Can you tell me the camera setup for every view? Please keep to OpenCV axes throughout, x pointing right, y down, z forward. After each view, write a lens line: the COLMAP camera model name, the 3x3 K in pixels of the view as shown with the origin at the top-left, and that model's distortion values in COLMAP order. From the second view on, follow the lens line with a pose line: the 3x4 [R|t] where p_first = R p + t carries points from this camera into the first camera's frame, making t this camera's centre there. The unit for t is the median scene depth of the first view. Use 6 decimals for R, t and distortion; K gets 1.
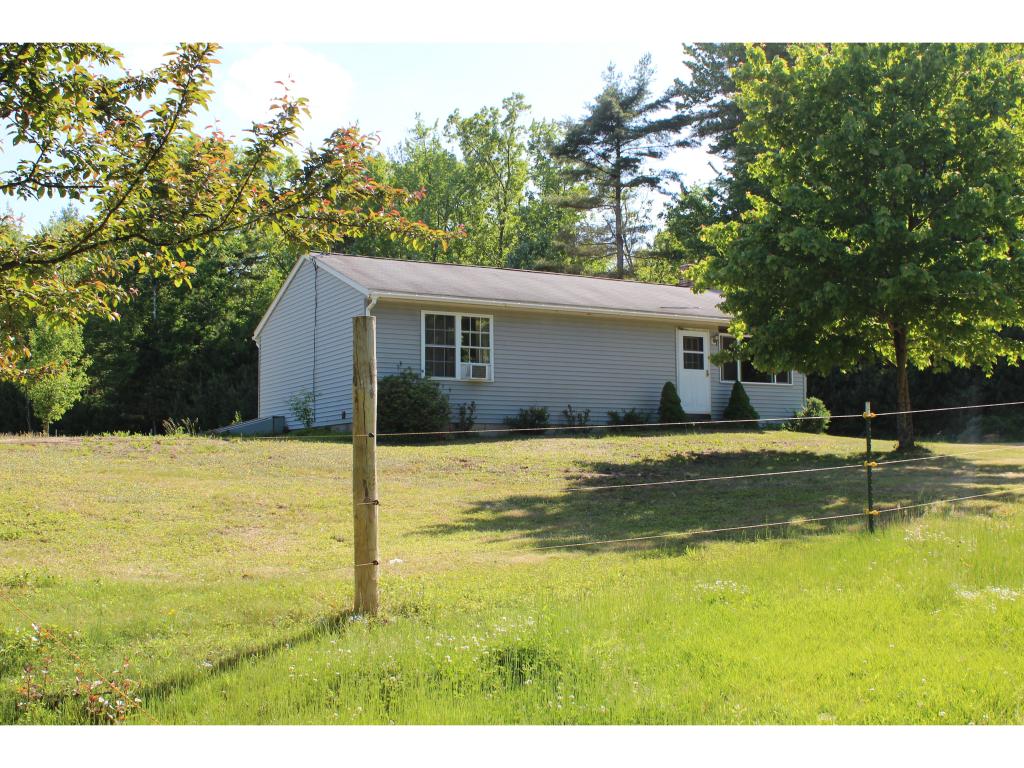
lens RADIAL K [[1088.4, 0, 512.0], [0, 1088.4, 384.0], [0, 0, 1]] dist [-0.010881, -0.006631]
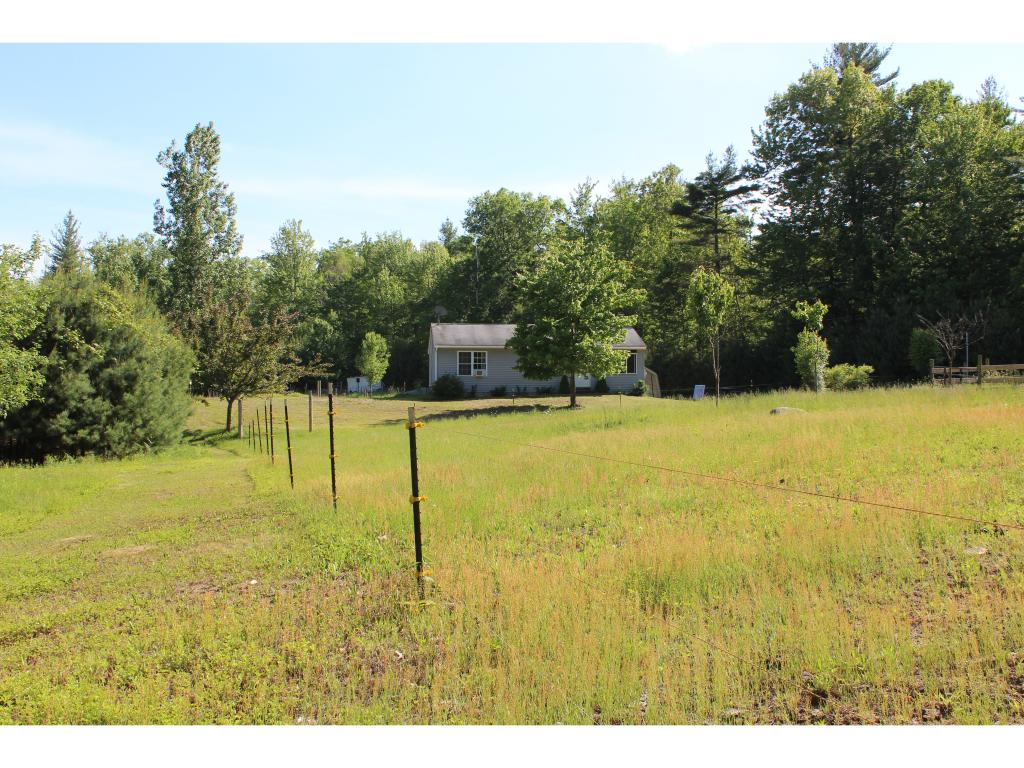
lens RADIAL K [[1088.4, 0, 512.0], [0, 1088.4, 384.0], [0, 0, 1]] dist [-0.010881, -0.006631]
pose [[0.913820, 0.009002, -0.406019, 0.477711], [0.018739, 0.997755, 0.064296, -0.065807], [0.405686, -0.066364, 0.911600, -0.589222]]
